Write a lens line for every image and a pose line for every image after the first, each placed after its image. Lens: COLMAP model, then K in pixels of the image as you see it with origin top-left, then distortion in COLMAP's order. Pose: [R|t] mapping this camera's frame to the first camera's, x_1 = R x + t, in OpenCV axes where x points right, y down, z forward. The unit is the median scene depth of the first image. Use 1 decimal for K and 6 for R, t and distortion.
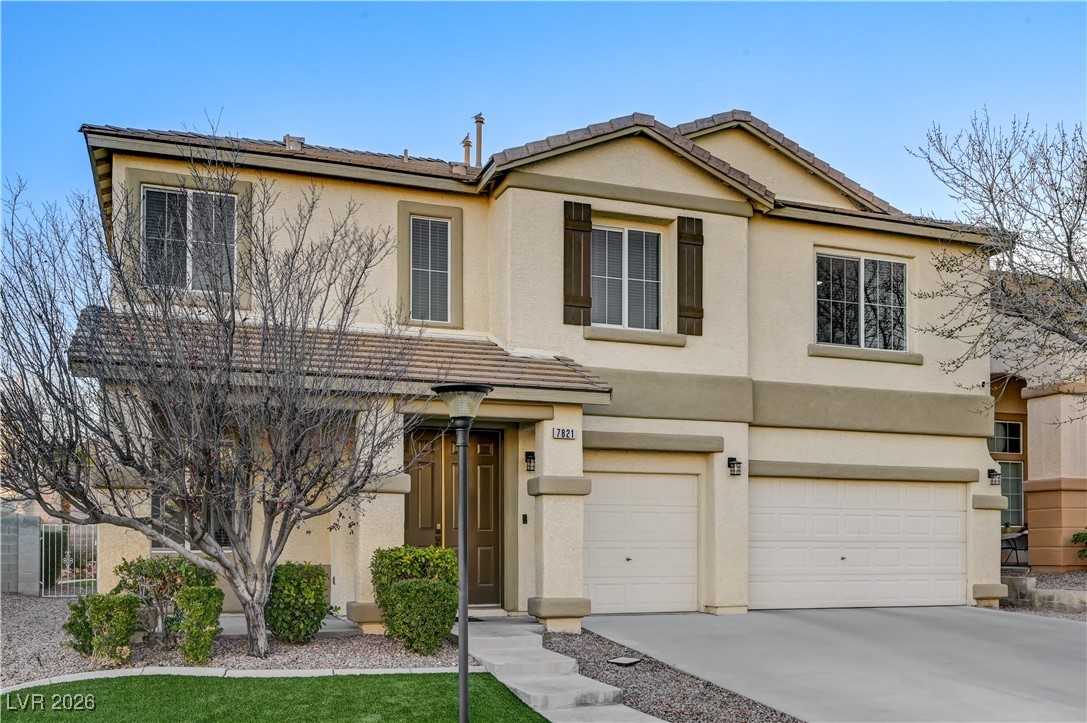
lens RADIAL K [[944.6, 0, 543.6], [0, 944.6, 350.4], [0, 0, 1]] dist [-0.002701, 0.004229]
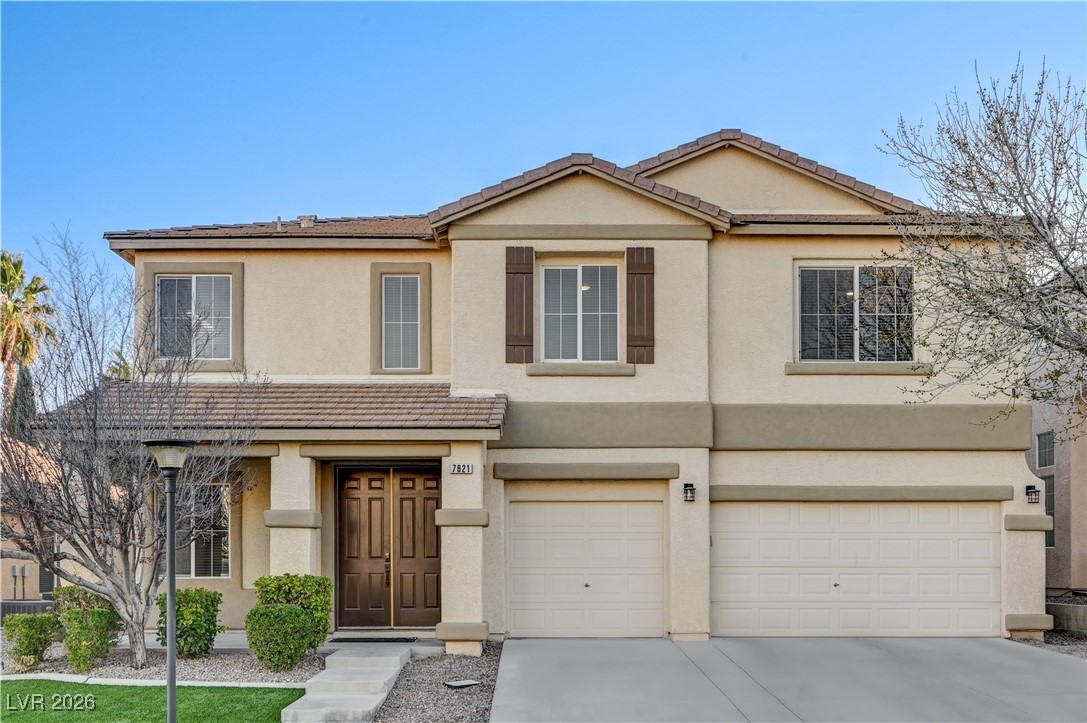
lens RADIAL K [[909.6, 0, 544.4], [0, 909.6, 373.1], [0, 0, 1]] dist [0.002850, -0.006206]
pose [[0.945909, -0.068628, -0.317089, 0.362956], [0.067587, 0.997611, -0.014296, 0.000793], [0.317313, -0.007908, 0.948288, 0.041943]]
